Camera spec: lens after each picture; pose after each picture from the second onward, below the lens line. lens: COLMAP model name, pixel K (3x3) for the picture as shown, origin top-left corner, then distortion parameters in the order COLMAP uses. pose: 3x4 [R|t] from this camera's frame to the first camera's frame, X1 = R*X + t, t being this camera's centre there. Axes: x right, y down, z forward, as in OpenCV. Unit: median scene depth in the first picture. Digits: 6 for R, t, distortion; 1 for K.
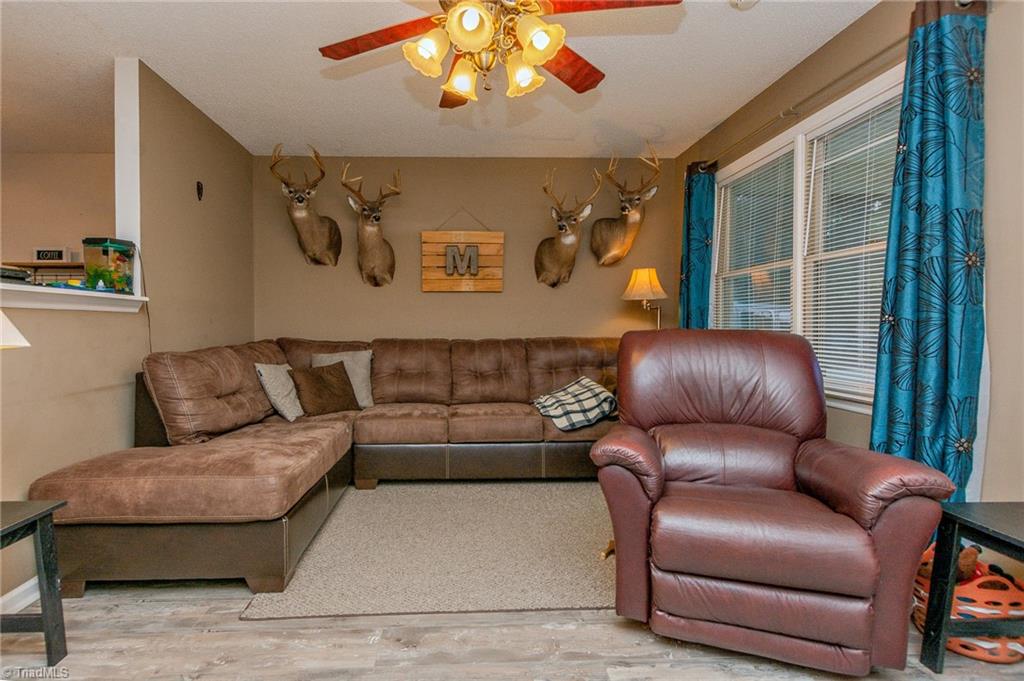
lens RADIAL K [[473.4, 0, 477.1], [0, 473.4, 334.9], [0, 0, 1]] dist [0.001989, -0.000057]
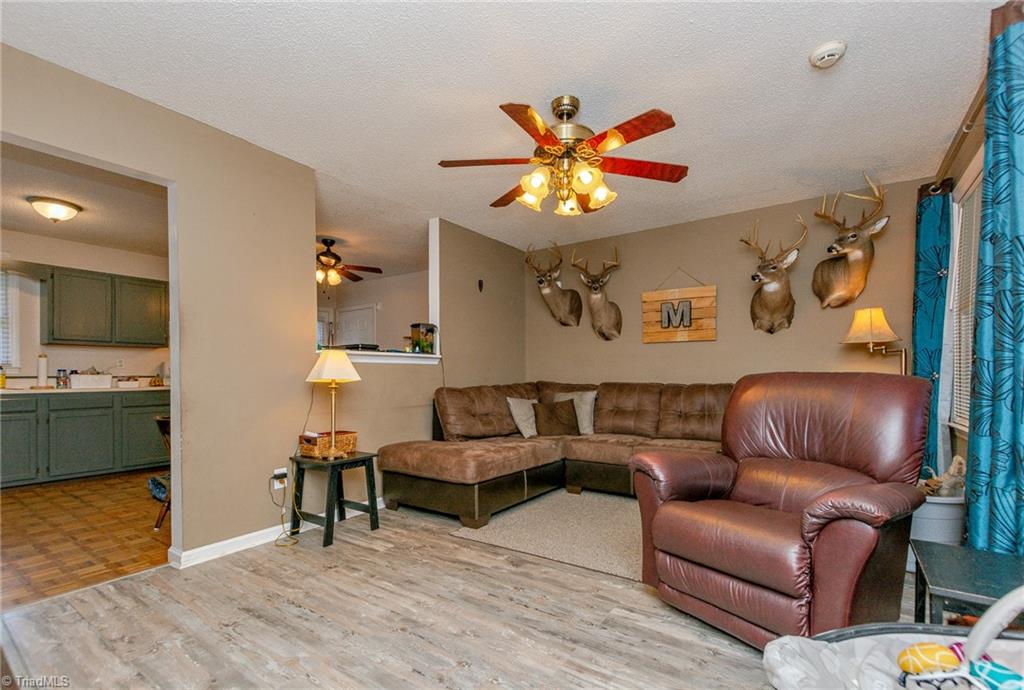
lens RADIAL K [[454.6, 0, 525.6], [0, 454.6, 378.2], [0, 0, 1]] dist [-0.000958, -0.000563]
pose [[0.817376, 0.002538, -0.576099, 0.351916], [-0.009512, 0.999913, -0.009090, 0.010986], [0.576026, 0.012910, 0.817329, -0.118535]]
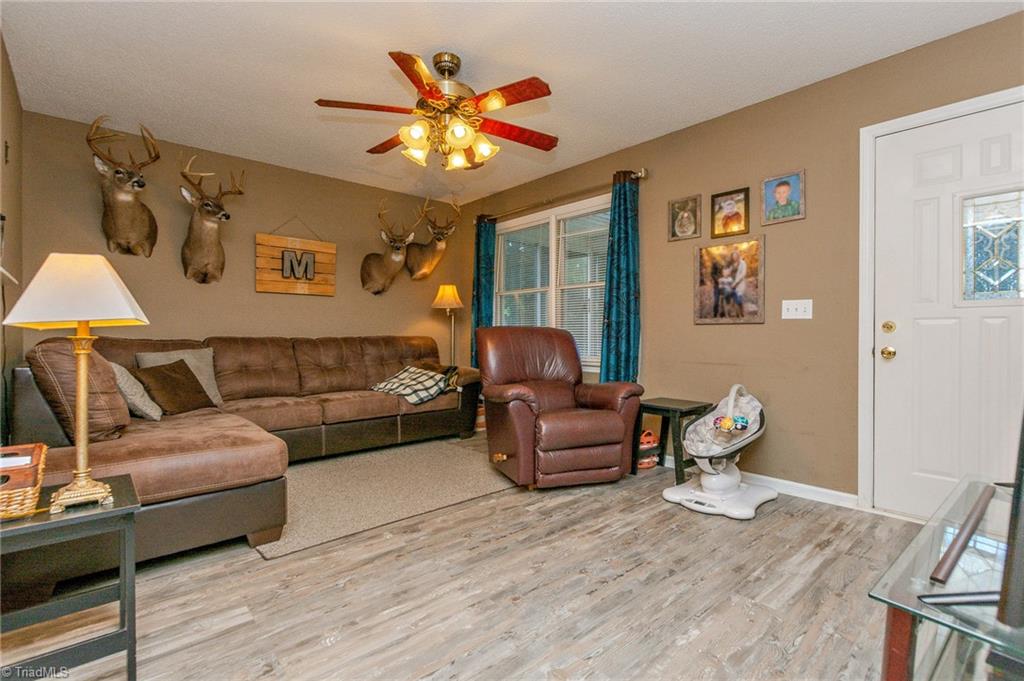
lens RADIAL K [[454.2, 0, 512.0], [0, 454.2, 340.5], [0, 0, 1]] dist [0.005478, 0.000373]
pose [[0.776579, -0.004802, 0.630001, -0.360570], [0.009496, 0.999947, -0.004083, 0.028322], [-0.629948, 0.009154, 0.776583, -0.137668]]
